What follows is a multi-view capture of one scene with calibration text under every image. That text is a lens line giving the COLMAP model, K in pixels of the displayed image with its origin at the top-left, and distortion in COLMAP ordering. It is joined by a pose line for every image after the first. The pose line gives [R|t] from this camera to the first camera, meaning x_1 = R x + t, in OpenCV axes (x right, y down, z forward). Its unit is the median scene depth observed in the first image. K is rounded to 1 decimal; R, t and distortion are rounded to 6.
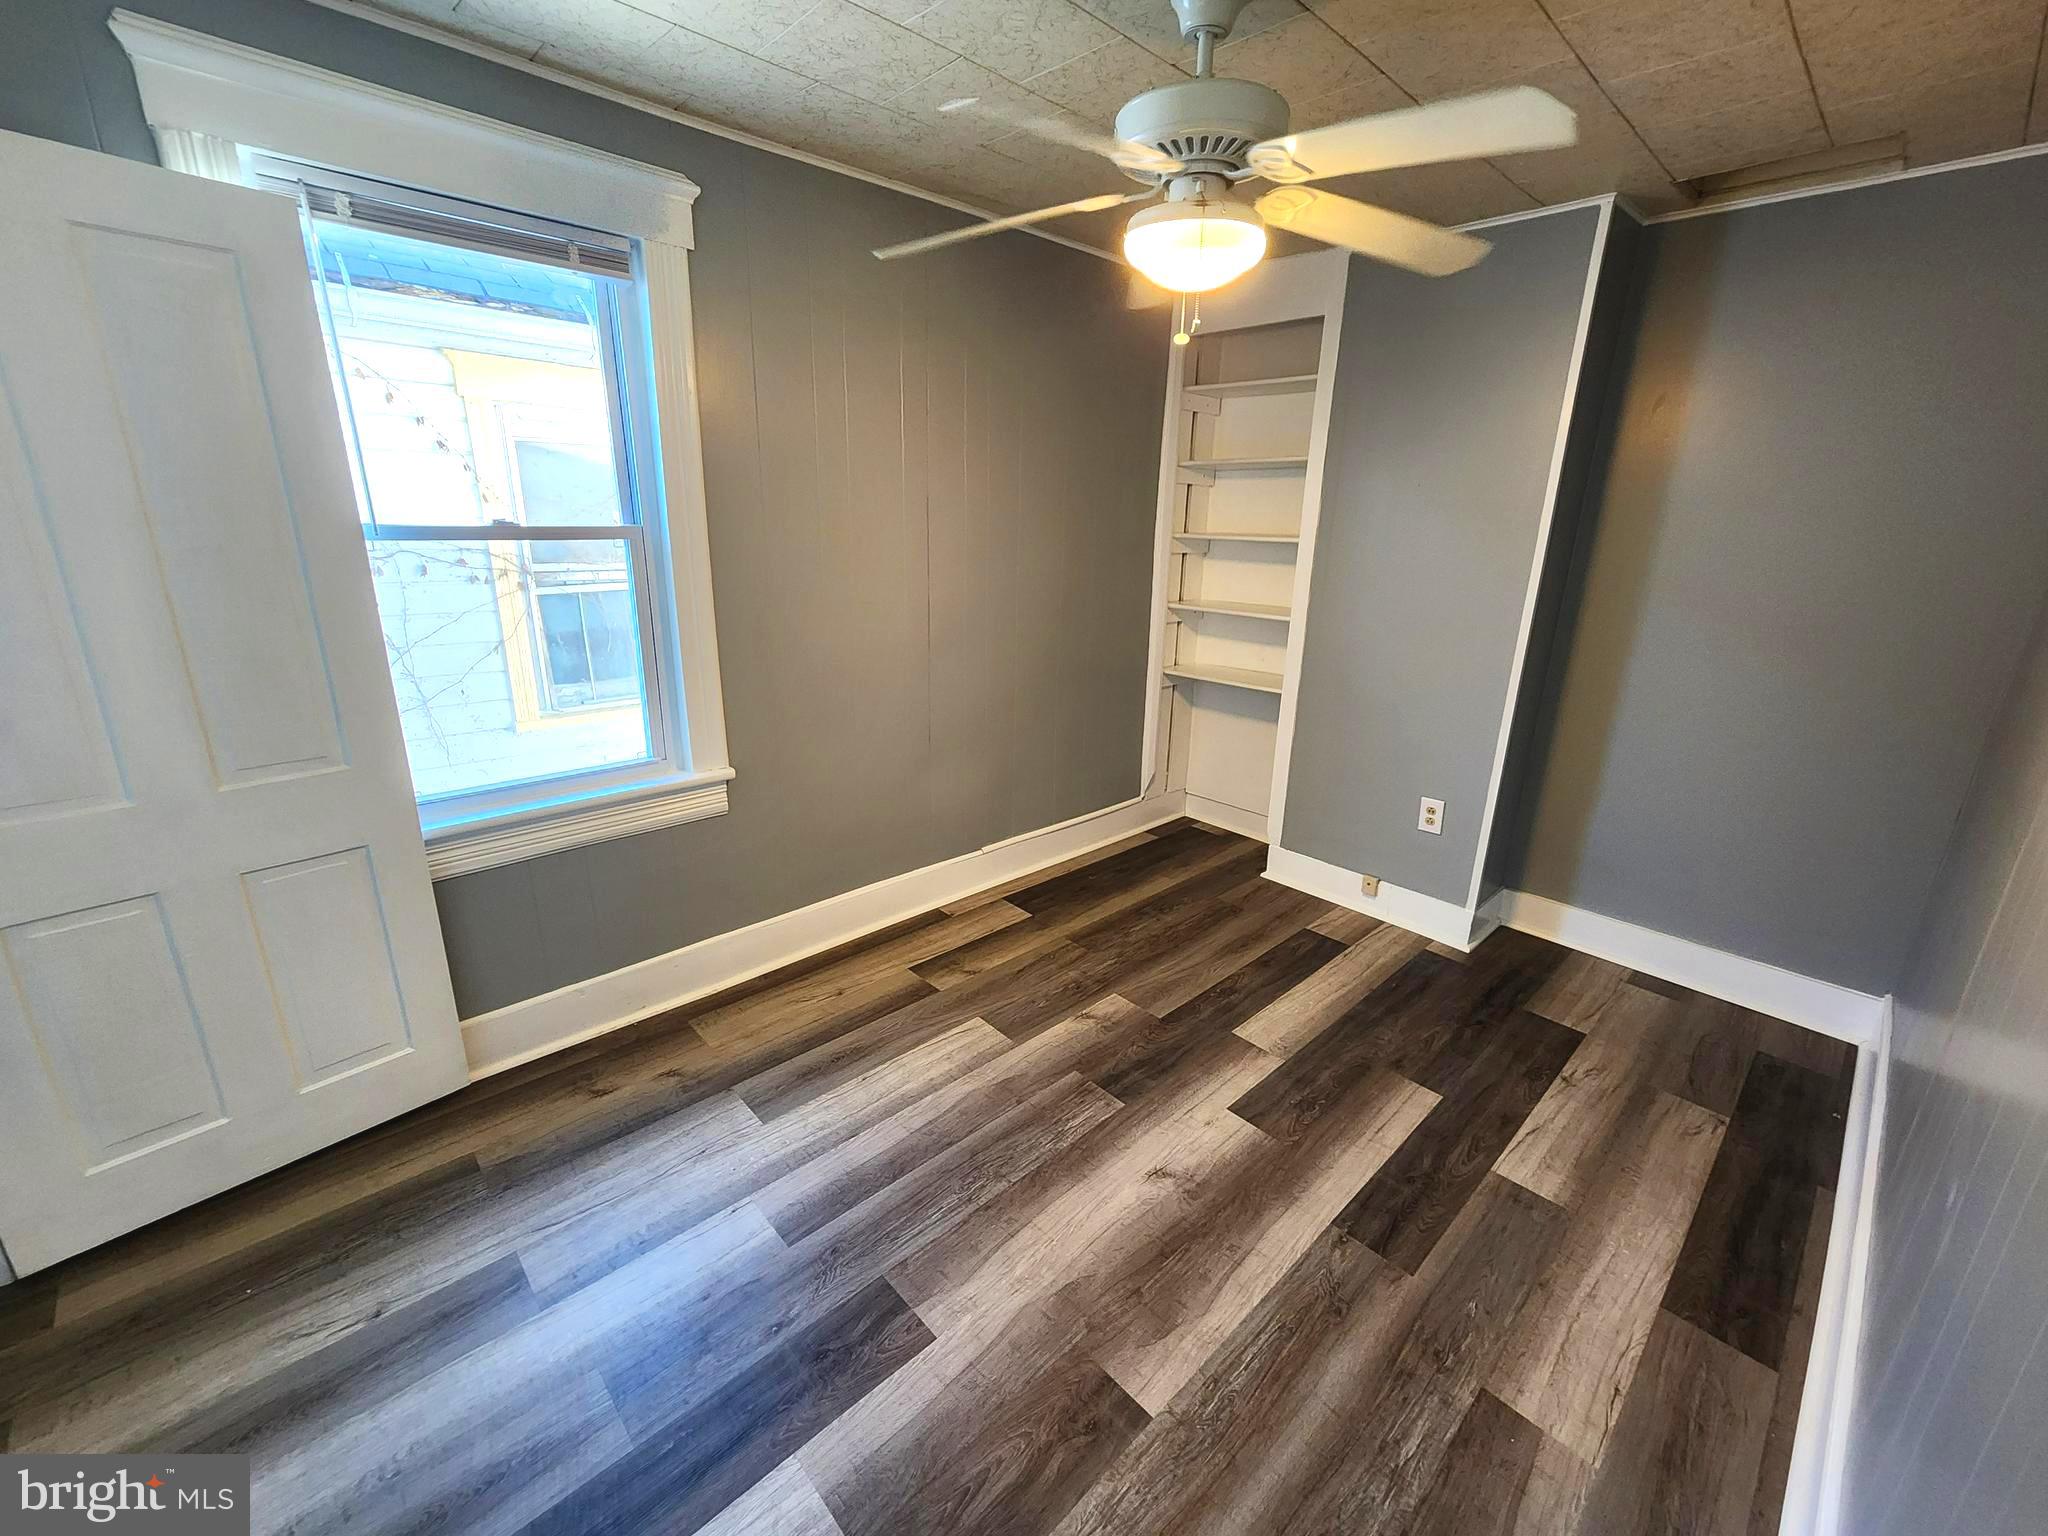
lens RADIAL K [[846.2, 0, 1041.1], [0, 846.2, 765.9], [0, 0, 1]] dist [-0.001272, 0.001282]
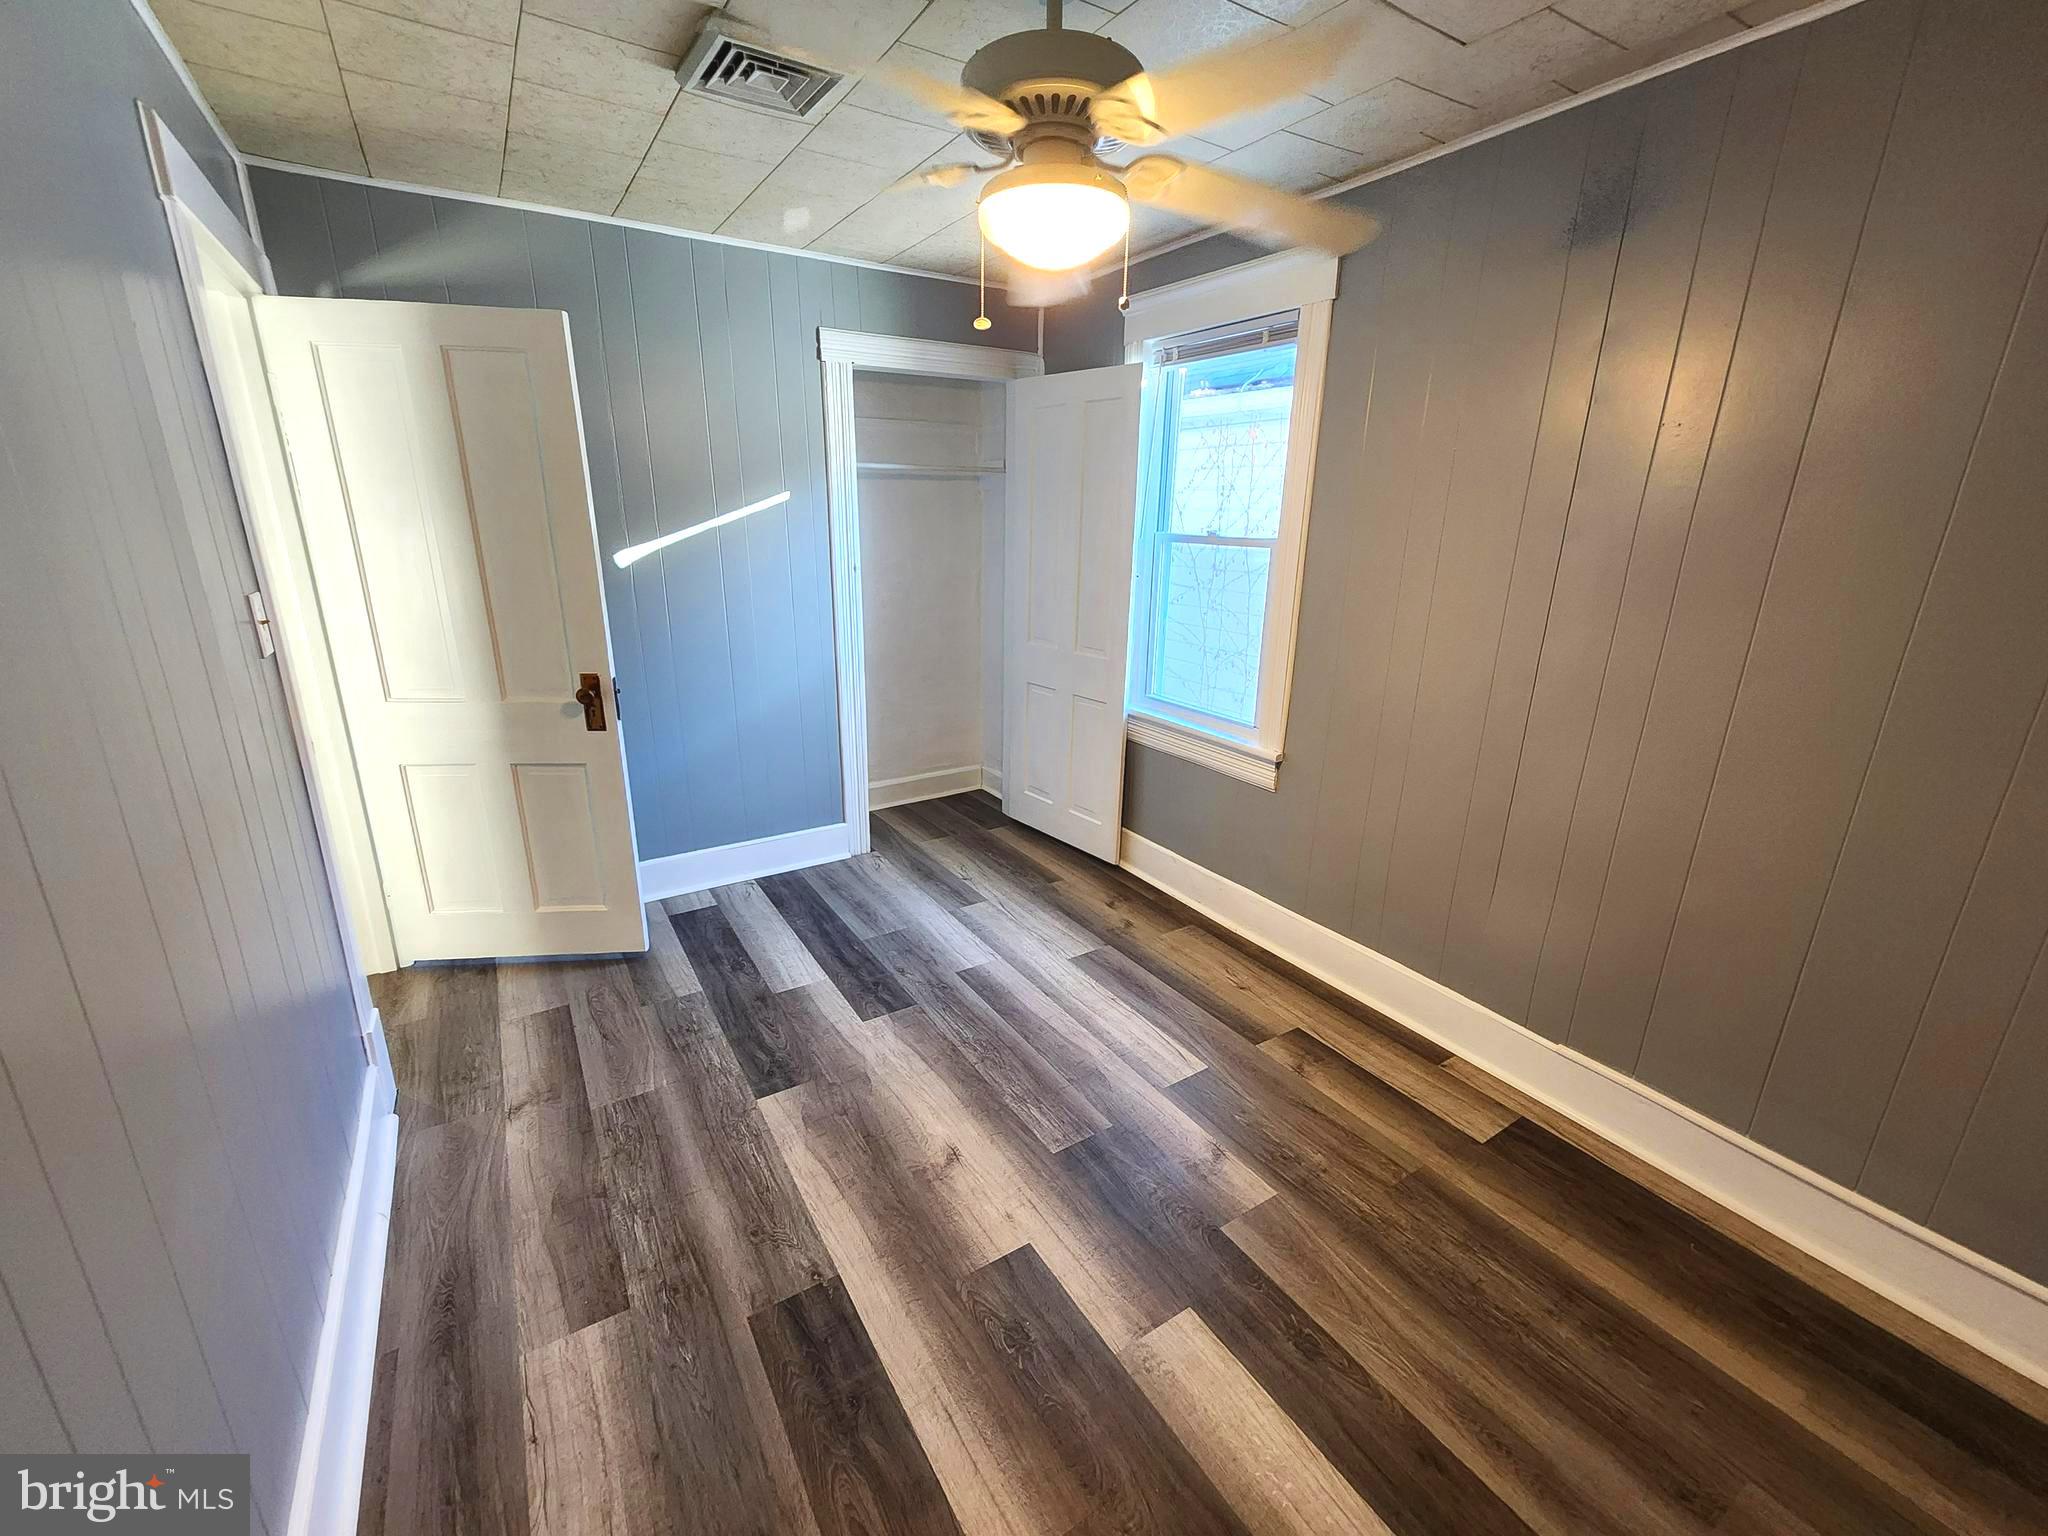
lens RADIAL K [[846.2, 0, 1037.8], [0, 846.2, 770.9], [0, 0, 1]] dist [-0.001272, 0.001282]
pose [[-0.192859, 0.257251, -0.946904, 1.034539], [-0.316518, 0.897125, 0.308194, -0.300247], [0.928774, 0.359150, -0.091594, 1.095678]]
